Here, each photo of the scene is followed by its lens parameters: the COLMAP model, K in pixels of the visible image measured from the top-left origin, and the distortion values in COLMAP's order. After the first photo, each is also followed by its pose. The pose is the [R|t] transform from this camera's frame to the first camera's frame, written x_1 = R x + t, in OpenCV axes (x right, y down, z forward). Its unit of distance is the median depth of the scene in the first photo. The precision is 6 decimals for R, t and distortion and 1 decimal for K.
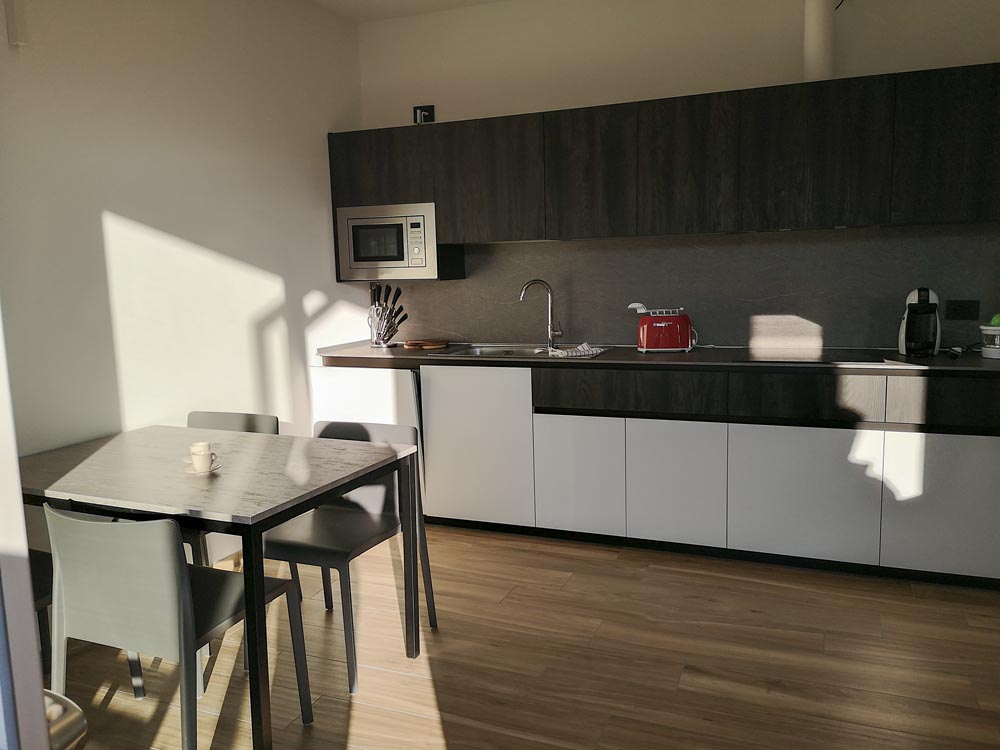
lens RADIAL K [[772.1, 0, 500.0], [0, 772.1, 375.0], [0, 0, 1]] dist [0.034395, -0.001629]
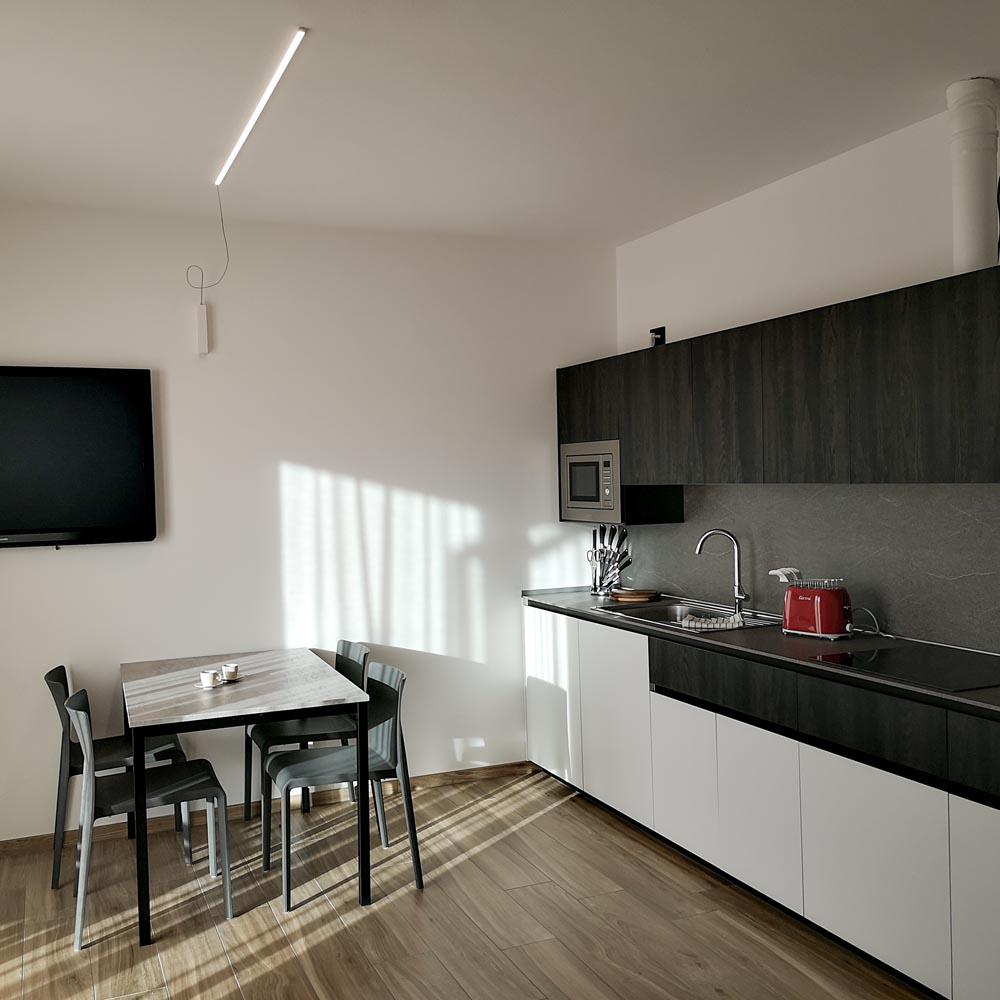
lens RADIAL K [[1046.1, 0, 500.0], [0, 1046.1, 500.0], [0, 0, 1]] dist [0.121930, -0.212433]
pose [[0.709779, 0.023308, -0.704039, 0.672923], [-0.088425, 0.994495, -0.056222, -0.072330], [0.698853, 0.102160, 0.707932, 0.048343]]
